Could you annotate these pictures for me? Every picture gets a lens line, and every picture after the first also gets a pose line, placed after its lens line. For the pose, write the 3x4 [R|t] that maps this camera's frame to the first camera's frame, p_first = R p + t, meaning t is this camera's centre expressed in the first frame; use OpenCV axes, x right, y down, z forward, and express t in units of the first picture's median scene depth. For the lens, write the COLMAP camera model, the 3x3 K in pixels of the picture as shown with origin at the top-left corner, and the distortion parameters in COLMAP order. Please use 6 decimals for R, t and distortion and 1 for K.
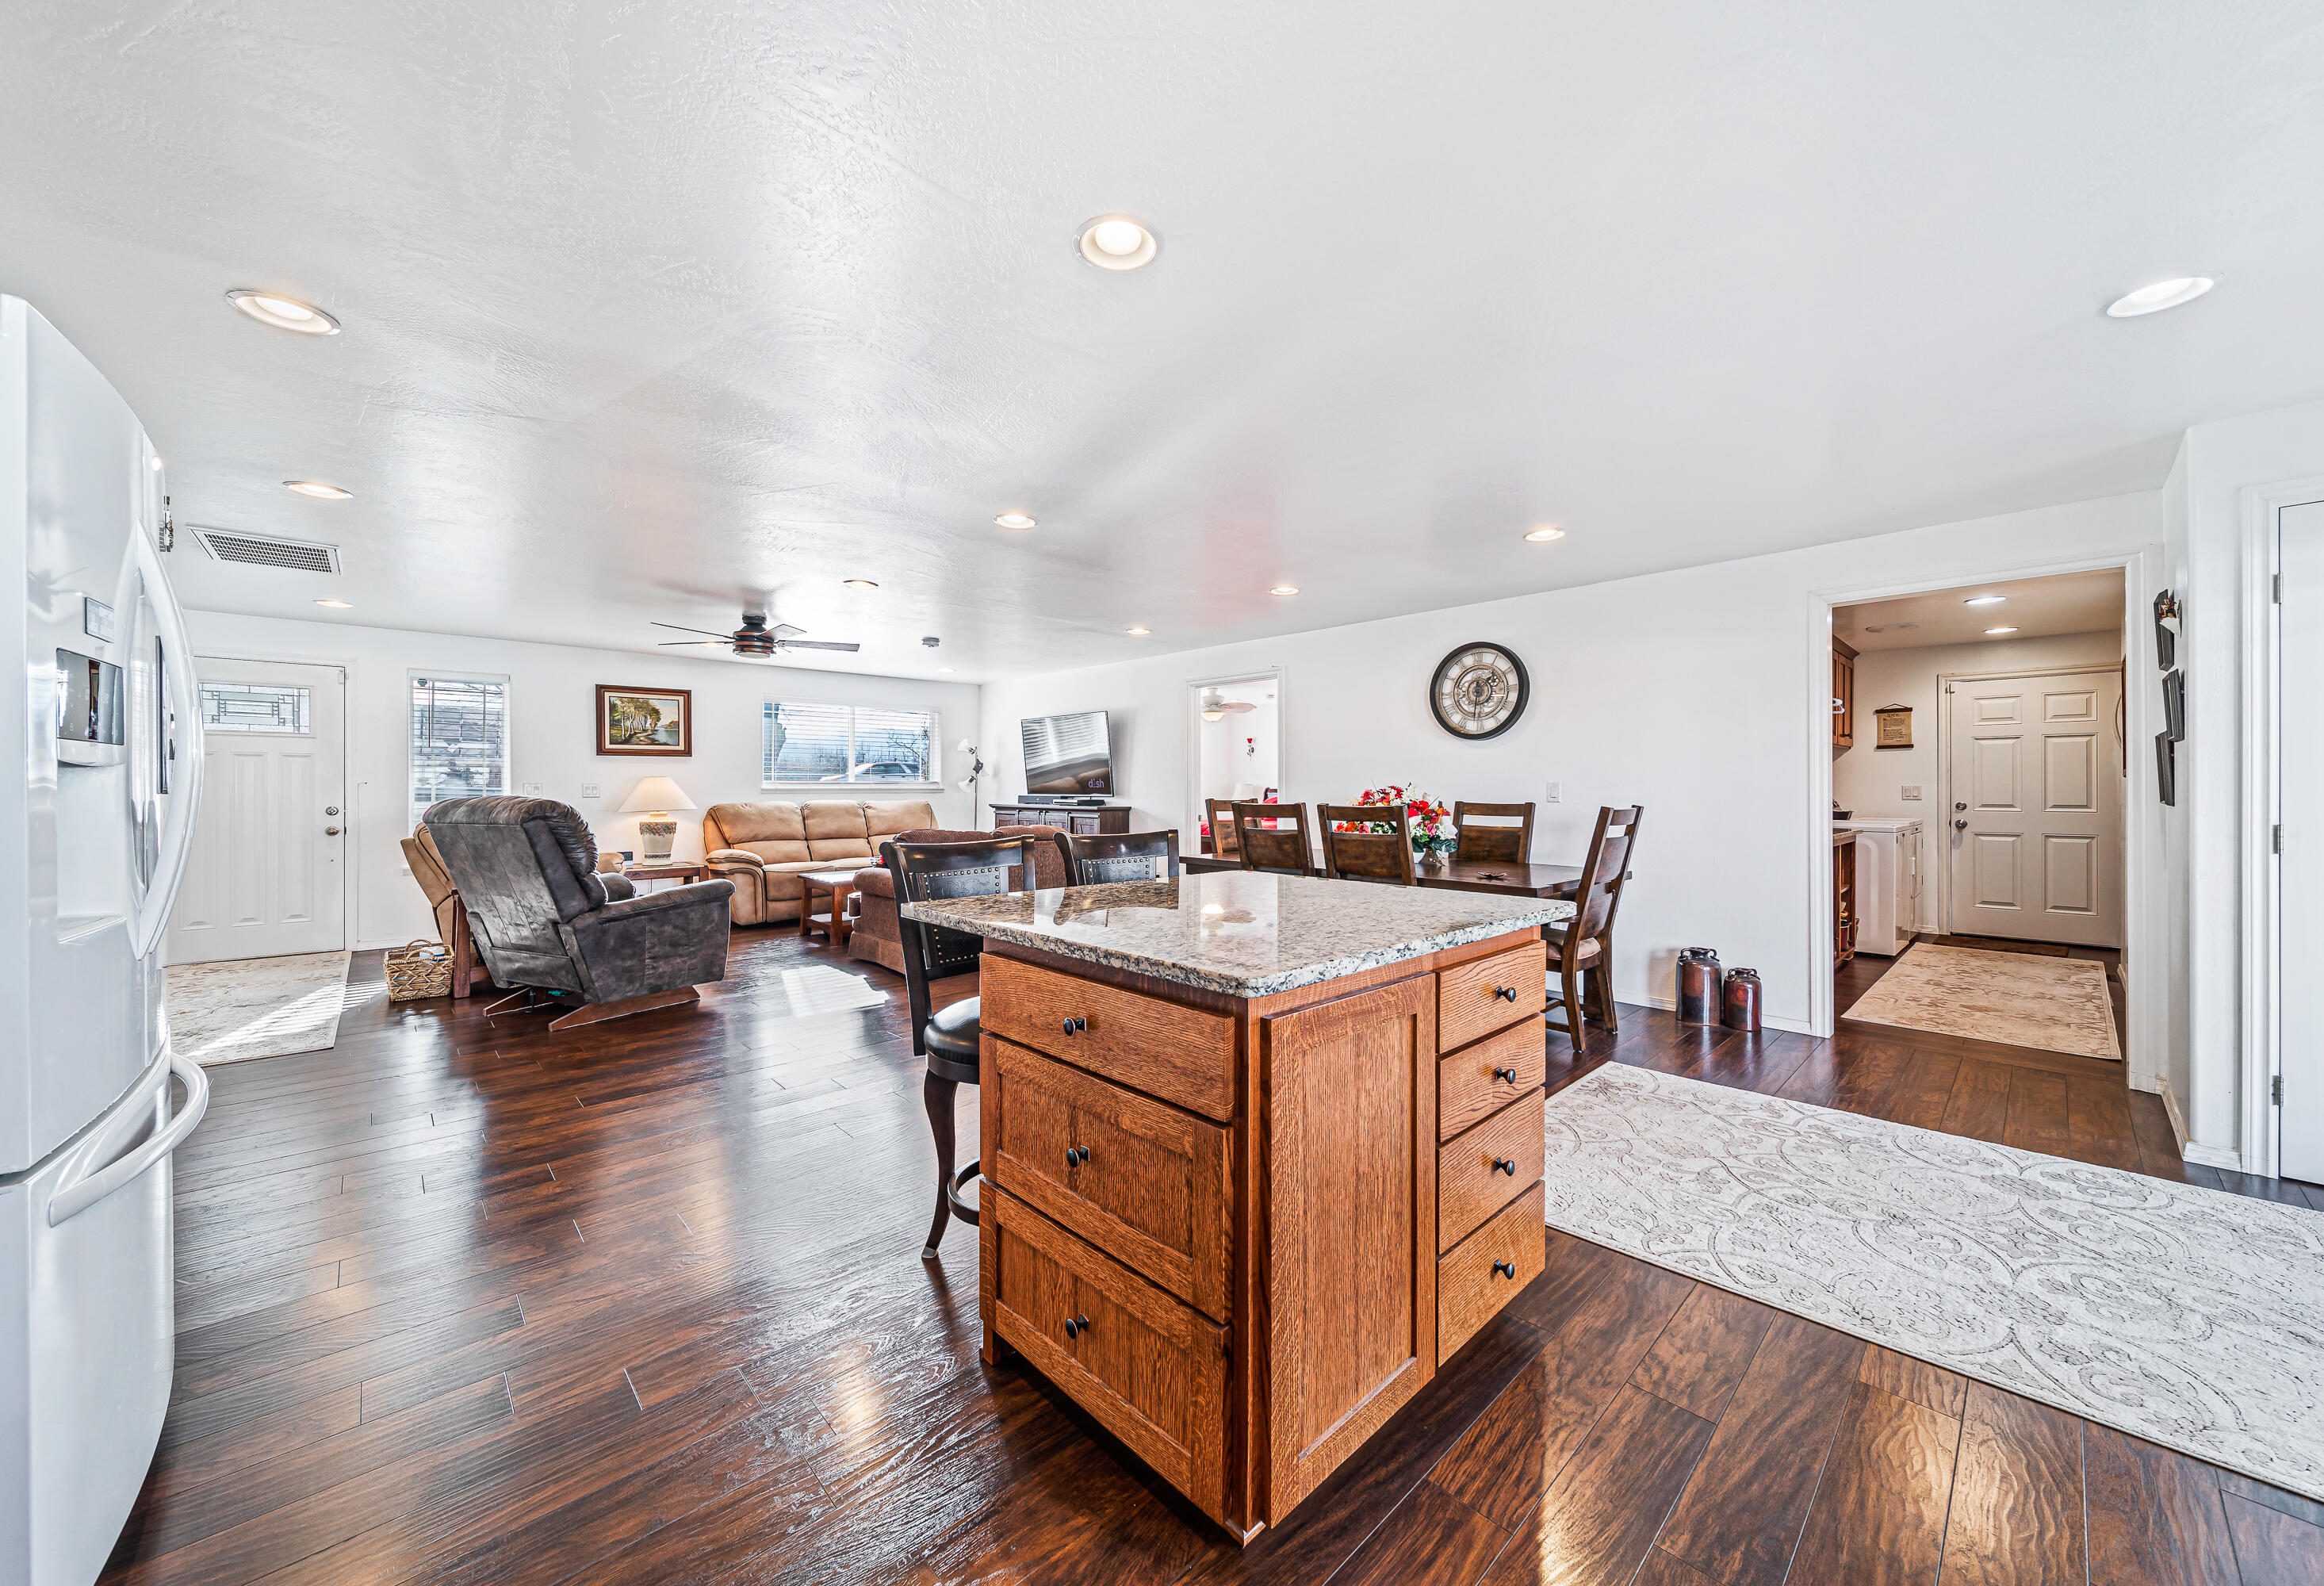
lens RADIAL K [[822.2, 0, 1213.0], [0, 822.2, 786.8], [0, 0, 1]] dist [0.004484, -0.000977]
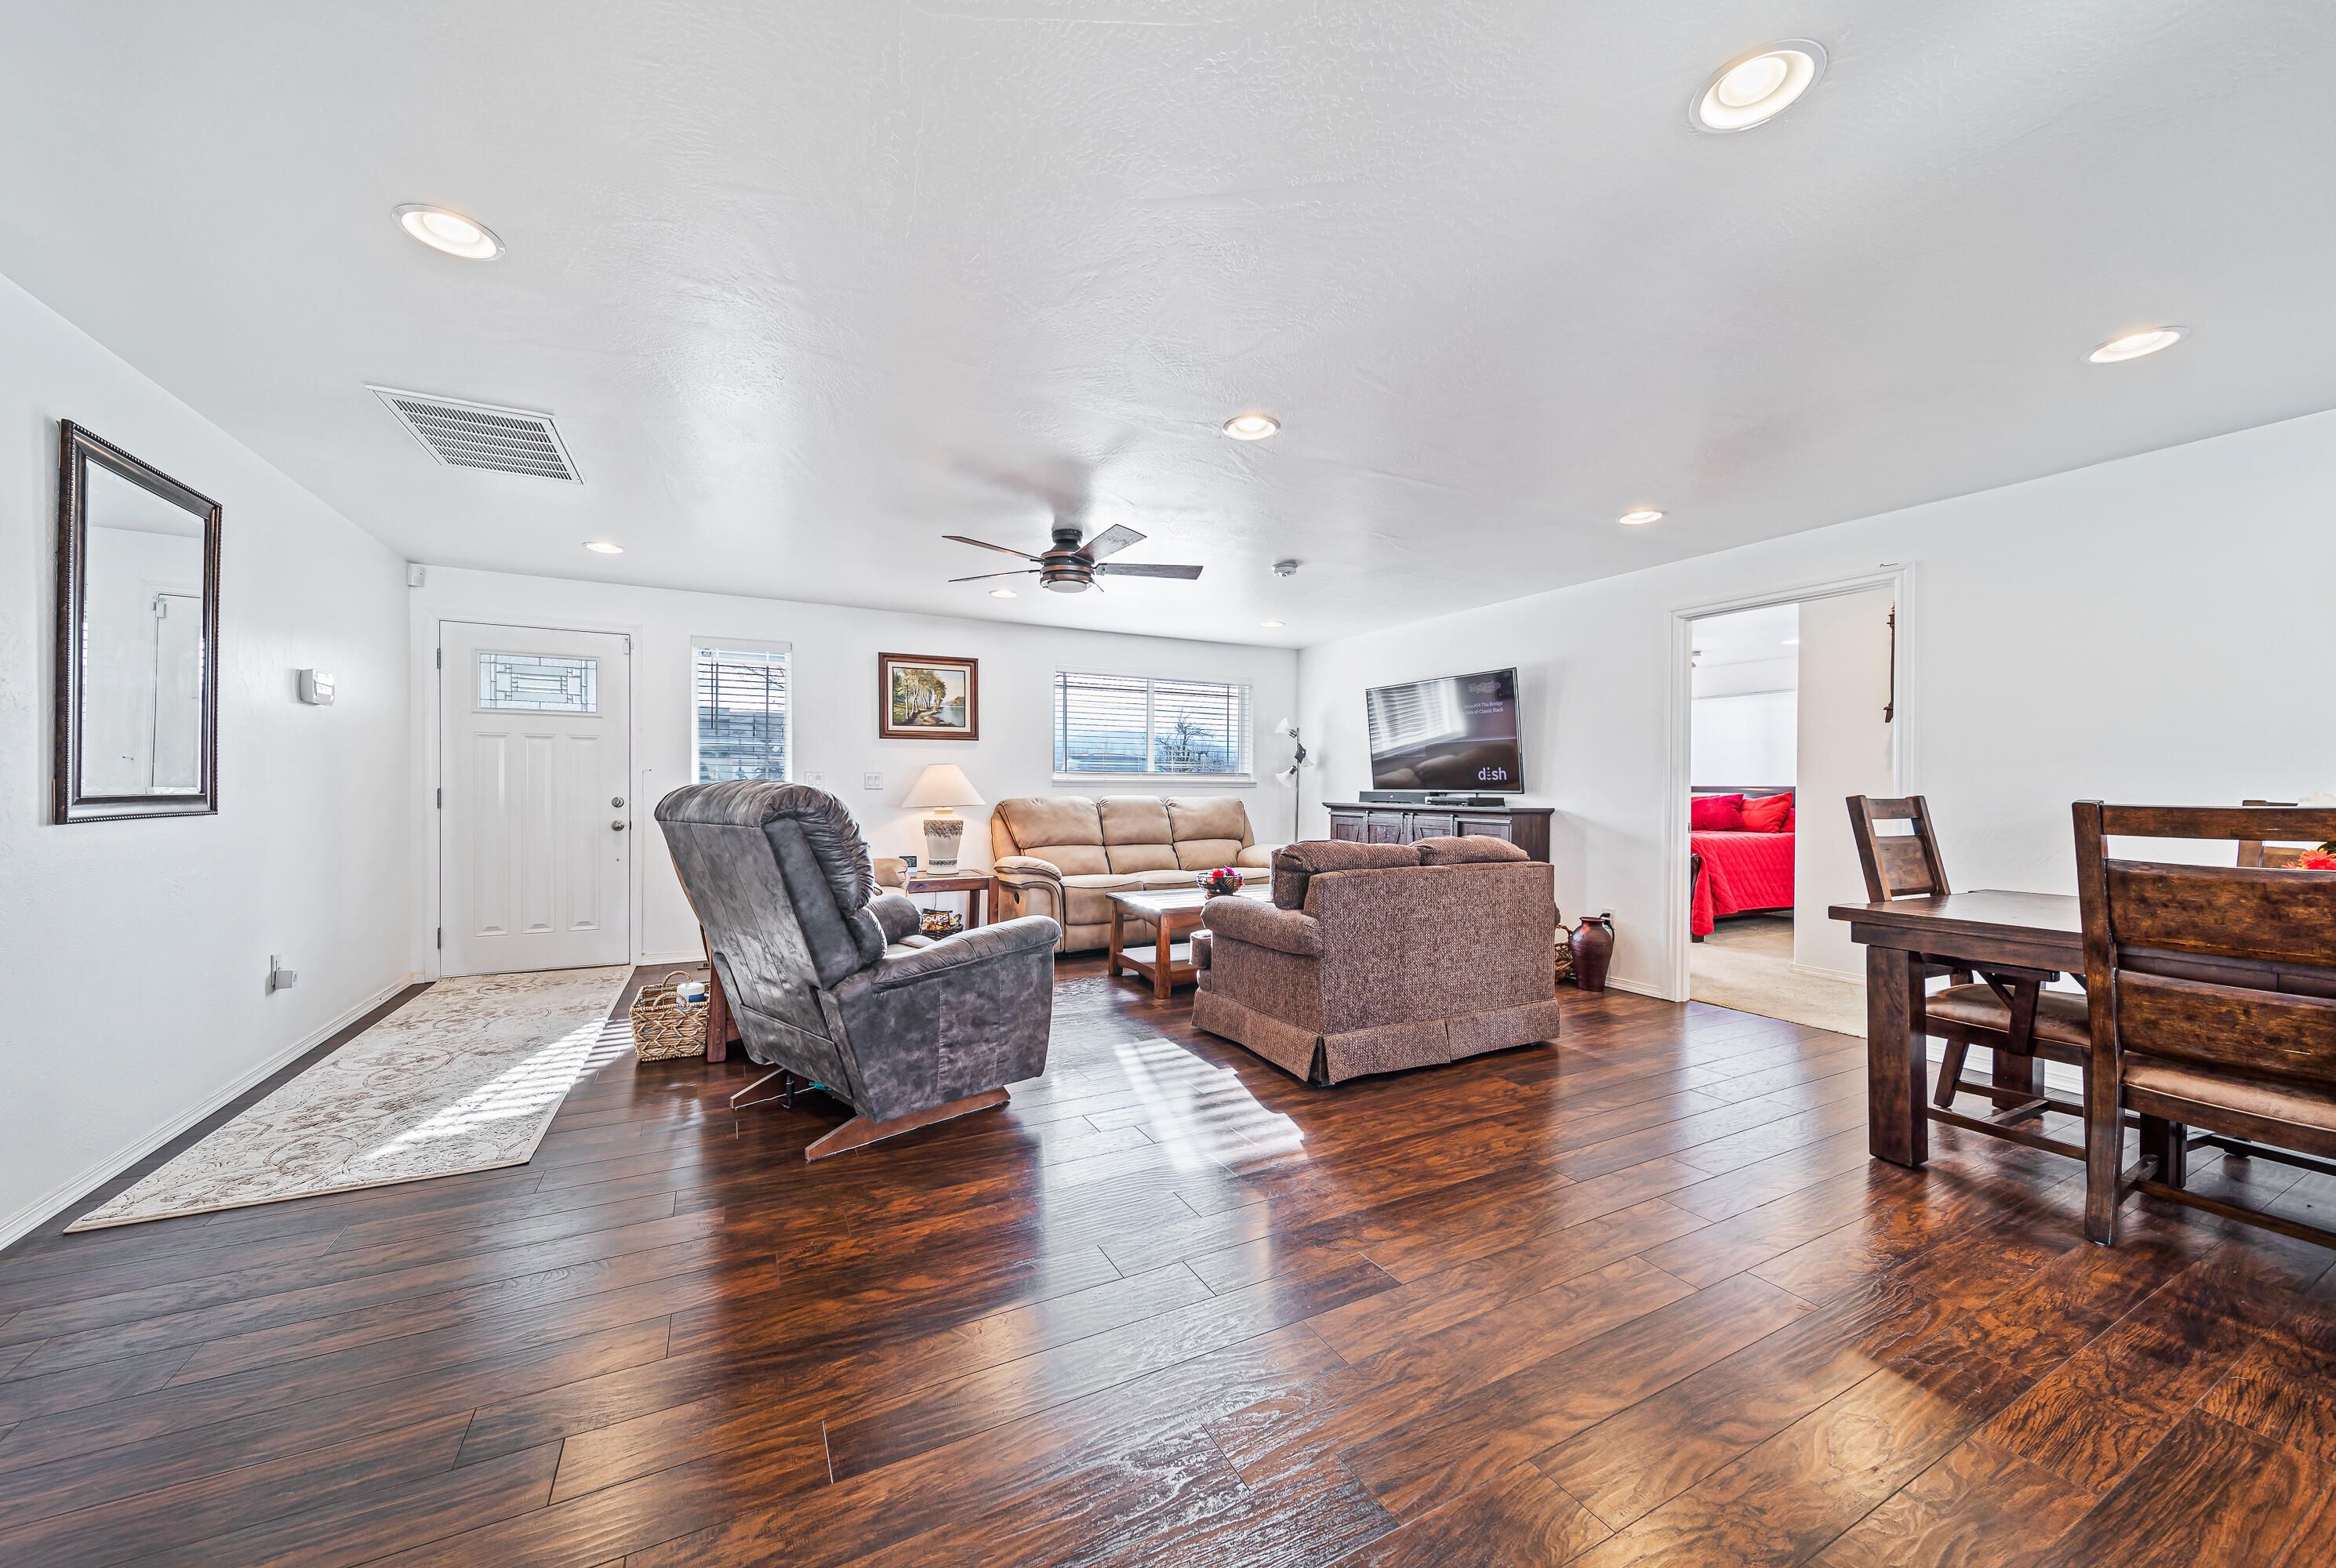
lens RADIAL K [[843.0, 0, 1180.4], [0, 843.0, 795.4], [0, 0, 1]] dist [0.010376, 0.000102]
pose [[0.953539, 0.007114, -0.301184, -0.247038], [-0.004187, 0.999938, 0.010361, 0.010595], [0.301239, -0.008619, 0.953510, 0.341997]]
